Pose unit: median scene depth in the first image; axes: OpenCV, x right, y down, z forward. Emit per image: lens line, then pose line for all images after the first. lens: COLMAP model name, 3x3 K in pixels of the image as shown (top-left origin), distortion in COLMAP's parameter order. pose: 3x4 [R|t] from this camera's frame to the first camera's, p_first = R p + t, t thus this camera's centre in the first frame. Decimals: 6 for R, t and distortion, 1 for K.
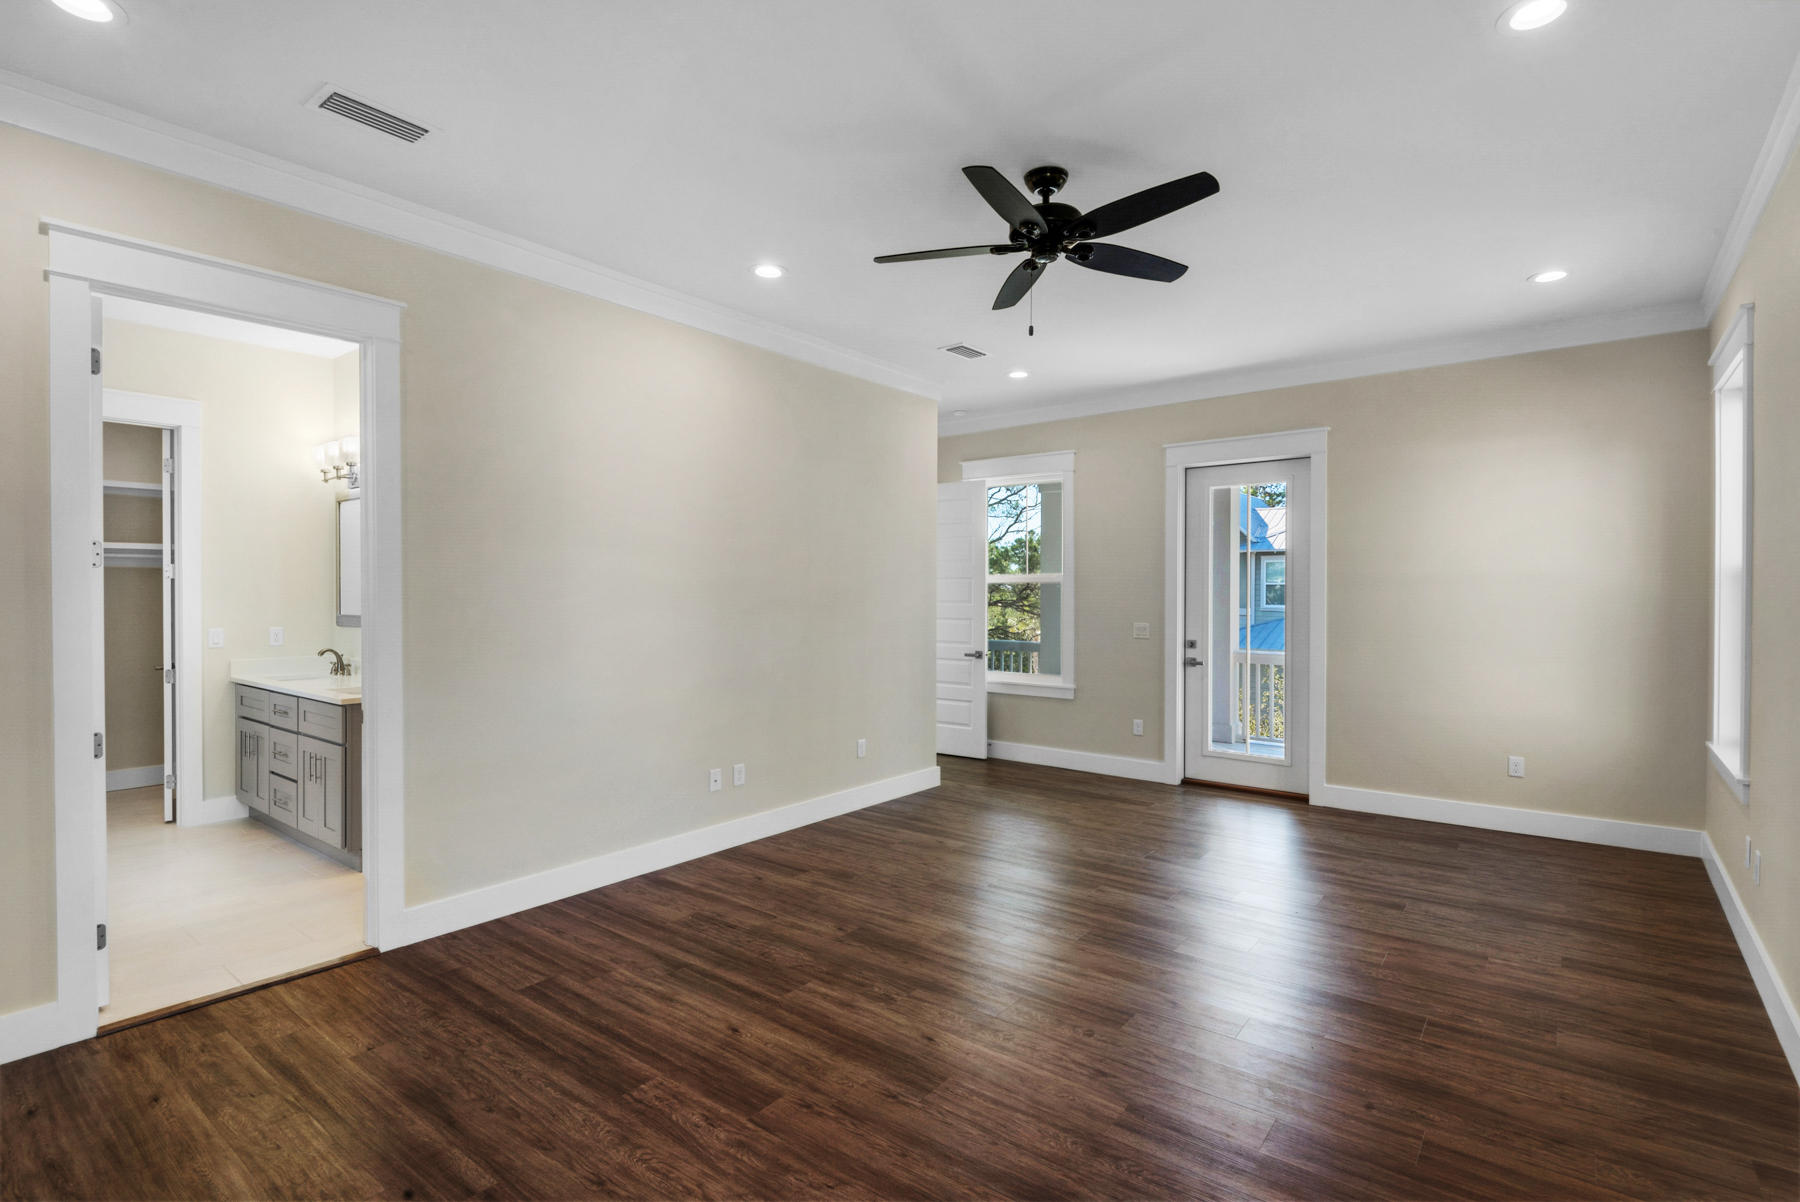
lens RADIAL K [[872.1, 0, 900.0], [0, 872.1, 601.0], [0, 0, 1]] dist [0.033429, -0.026594]
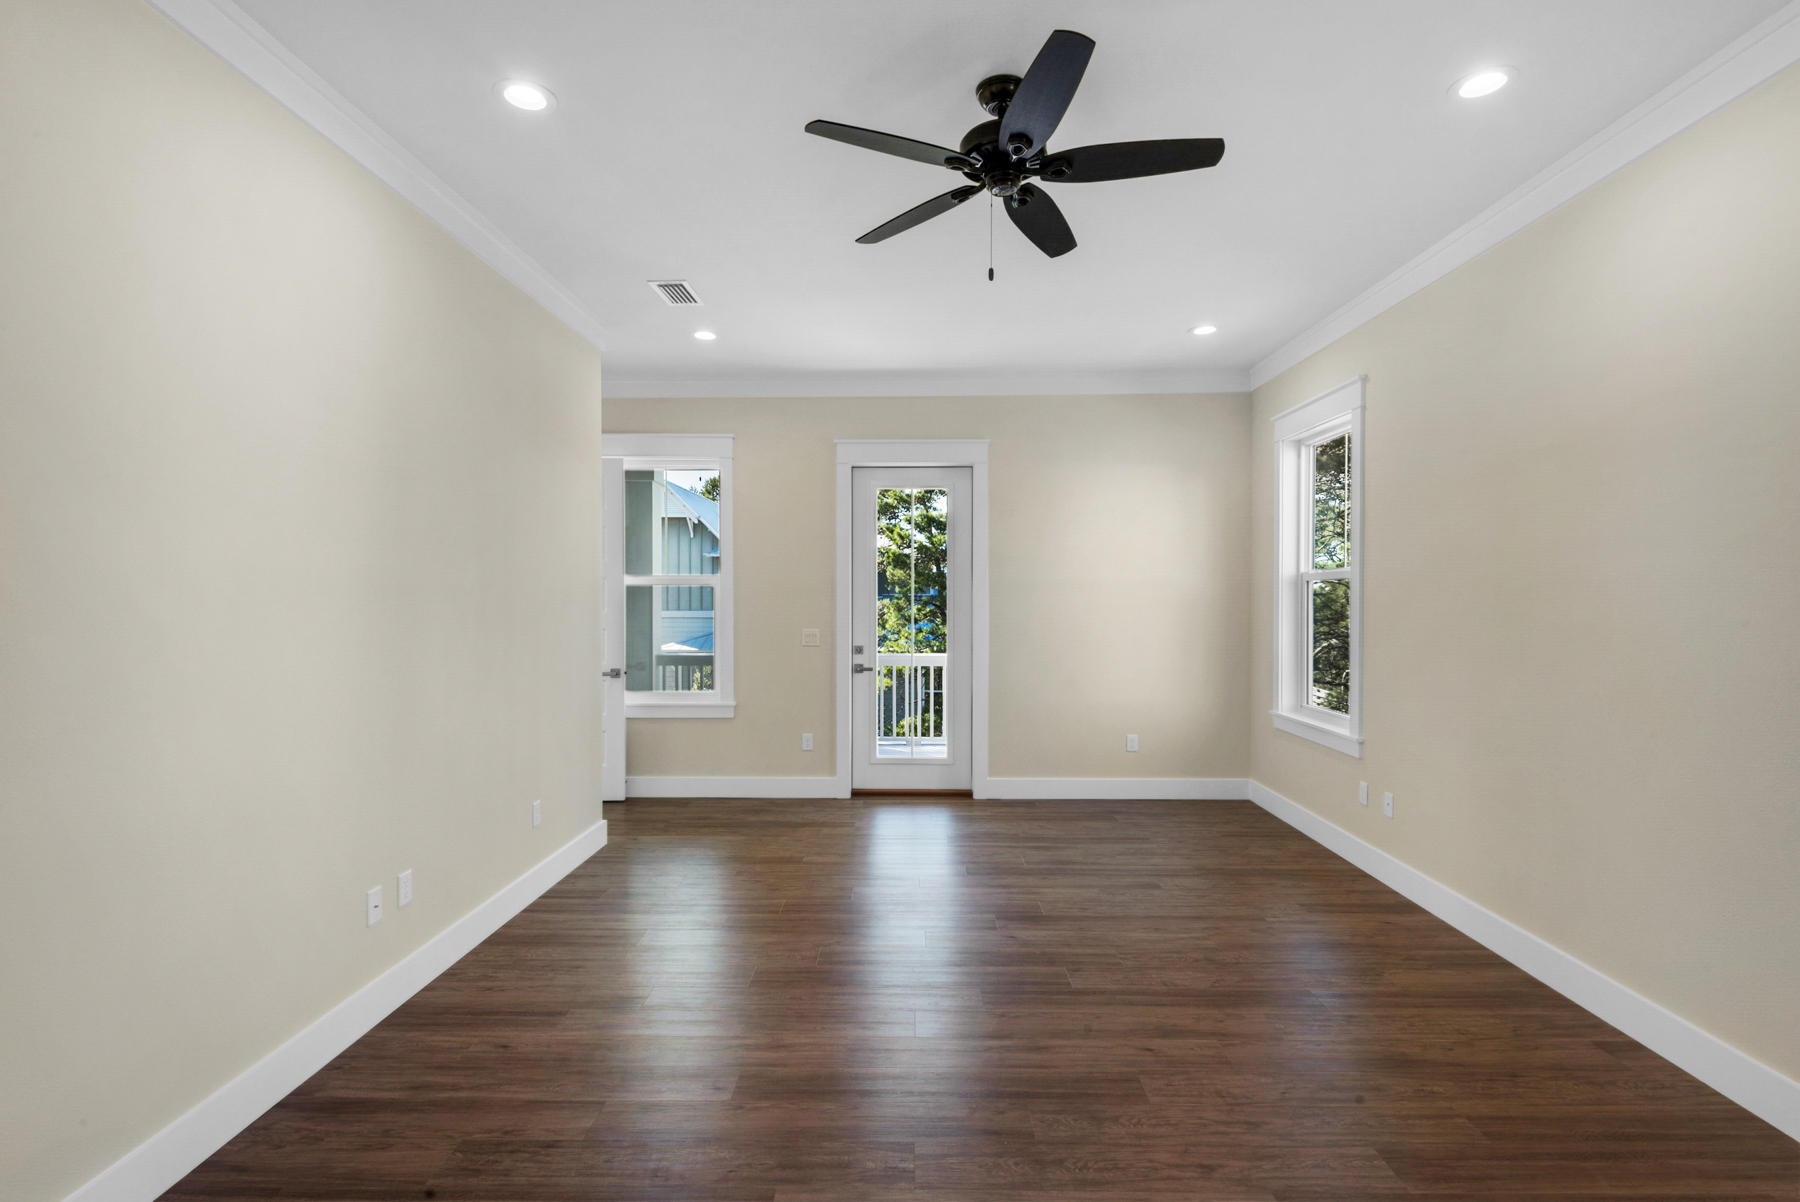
lens RADIAL K [[872.1, 0, 900.0], [0, 872.1, 601.0], [0, 0, 1]] dist [0.033429, -0.026594]
pose [[0.795000, -0.005355, 0.606586, -0.229543], [0.007459, 0.999972, -0.000947, -0.003233], [-0.606563, 0.005278, 0.795018, 0.225969]]
